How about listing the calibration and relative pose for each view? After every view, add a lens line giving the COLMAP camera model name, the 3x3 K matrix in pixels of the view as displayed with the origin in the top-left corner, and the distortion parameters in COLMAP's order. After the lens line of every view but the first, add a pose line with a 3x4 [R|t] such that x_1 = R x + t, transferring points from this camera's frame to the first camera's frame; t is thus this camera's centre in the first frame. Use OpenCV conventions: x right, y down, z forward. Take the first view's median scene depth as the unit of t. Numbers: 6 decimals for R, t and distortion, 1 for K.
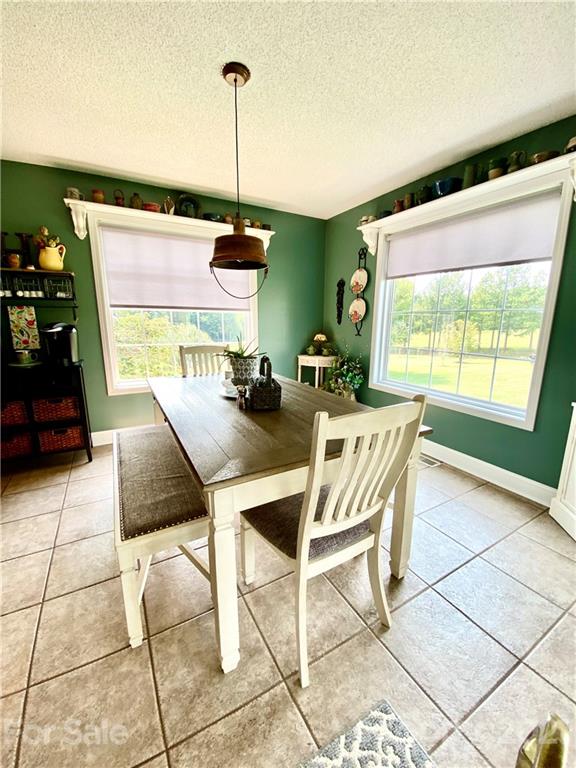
lens RADIAL K [[313.5, 0, 298.4], [0, 313.5, 395.3], [0, 0, 1]] dist [-0.012829, -0.000043]
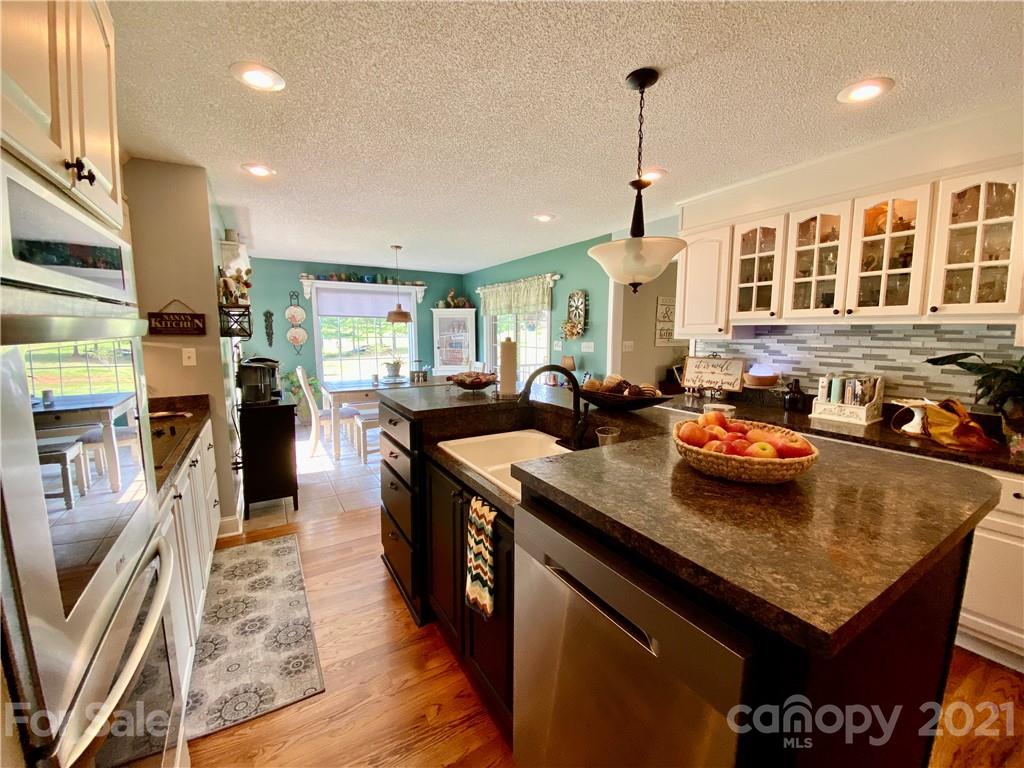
lens RADIAL K [[417.2, 0, 513.4], [0, 417.2, 382.7], [0, 0, 1]] dist [0.041974, -0.028941]
pose [[-0.000973, -0.129836, 0.991535, -1.657665], [0.220464, 0.967111, 0.126855, -0.111830], [-0.975395, 0.218722, 0.027683, 0.111273]]
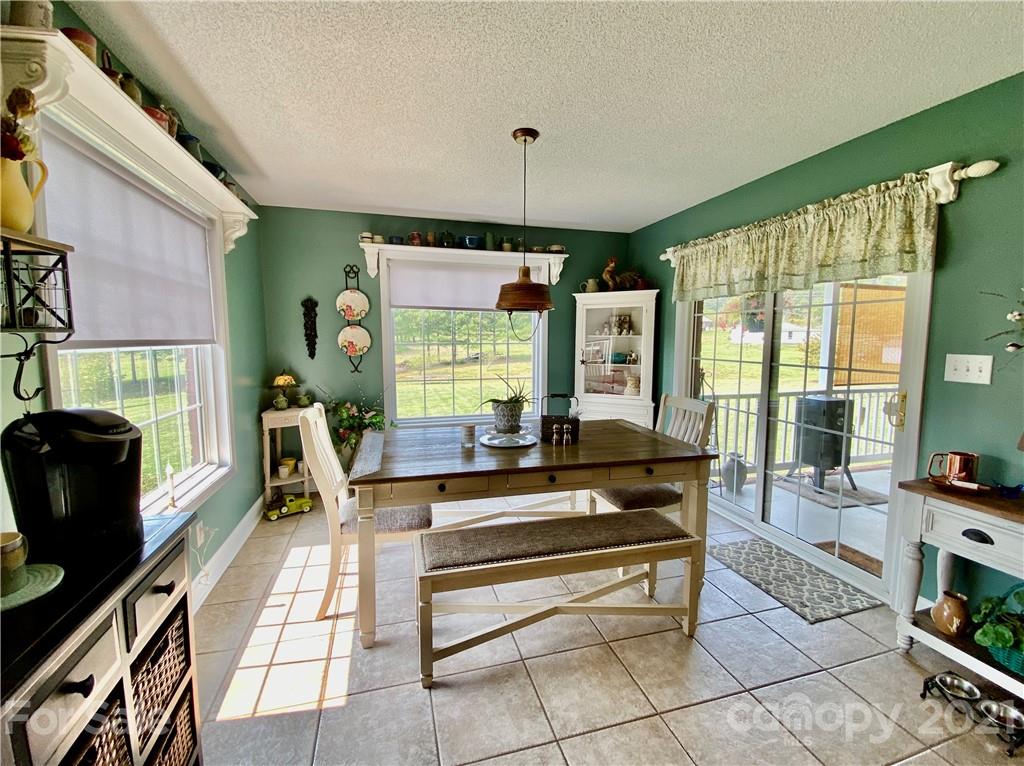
lens RADIAL K [[417.2, 0, 513.4], [0, 417.2, 381.7], [0, 0, 1]] dist [0.041974, -0.028941]
pose [[0.261005, -0.112537, 0.958755, -0.752579], [0.213788, 0.975258, 0.056273, -0.152277], [-0.941366, 0.190283, 0.278607, 0.368535]]
